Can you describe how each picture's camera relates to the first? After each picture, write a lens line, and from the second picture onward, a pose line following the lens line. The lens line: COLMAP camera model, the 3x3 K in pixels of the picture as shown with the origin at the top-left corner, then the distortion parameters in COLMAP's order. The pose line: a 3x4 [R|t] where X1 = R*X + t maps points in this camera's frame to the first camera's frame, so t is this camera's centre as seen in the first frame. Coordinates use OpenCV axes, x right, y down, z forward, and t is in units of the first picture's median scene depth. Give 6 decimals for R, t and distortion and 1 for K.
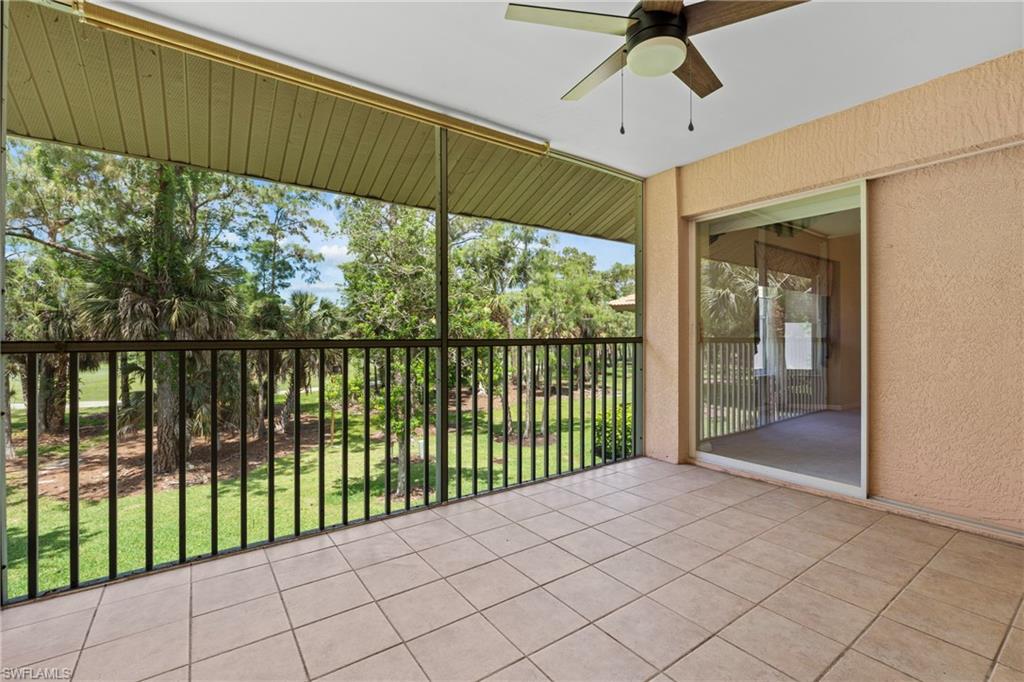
lens RADIAL K [[453.2, 0, 520.3], [0, 453.2, 340.7], [0, 0, 1]] dist [-0.006294, 0.001188]
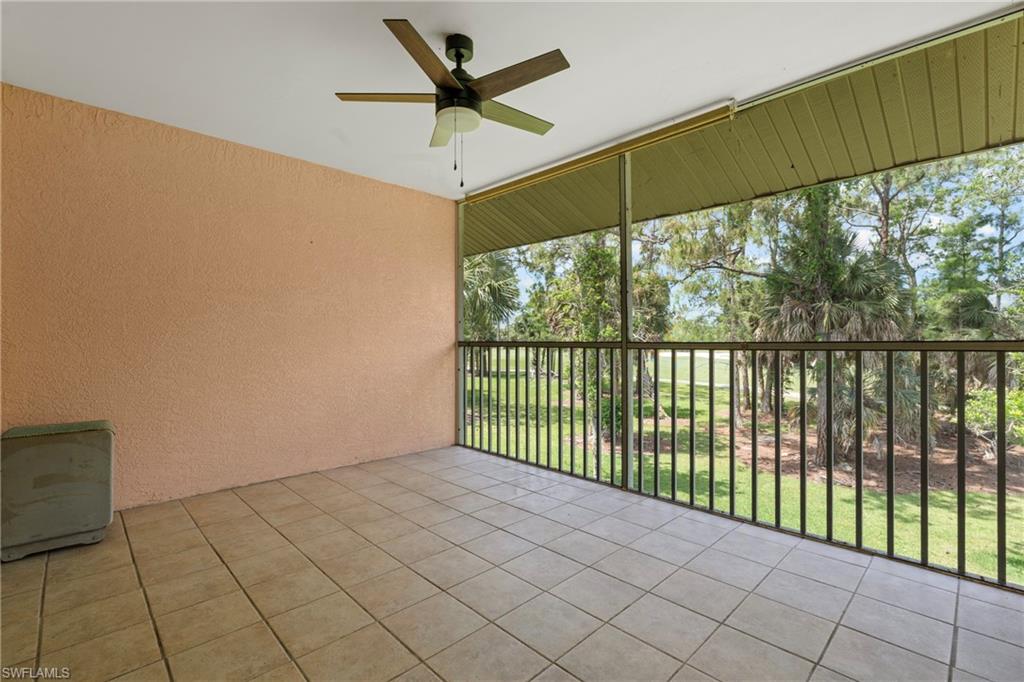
lens RADIAL K [[474.9, 0, 511.1], [0, 474.9, 337.3], [0, 0, 1]] dist [-0.009660, -0.000216]
pose [[0.126766, -0.004118, -0.991924, 0.242279], [-0.005347, 0.999974, -0.004835, -0.001638], [0.991918, 0.005916, 0.126740, 0.144933]]
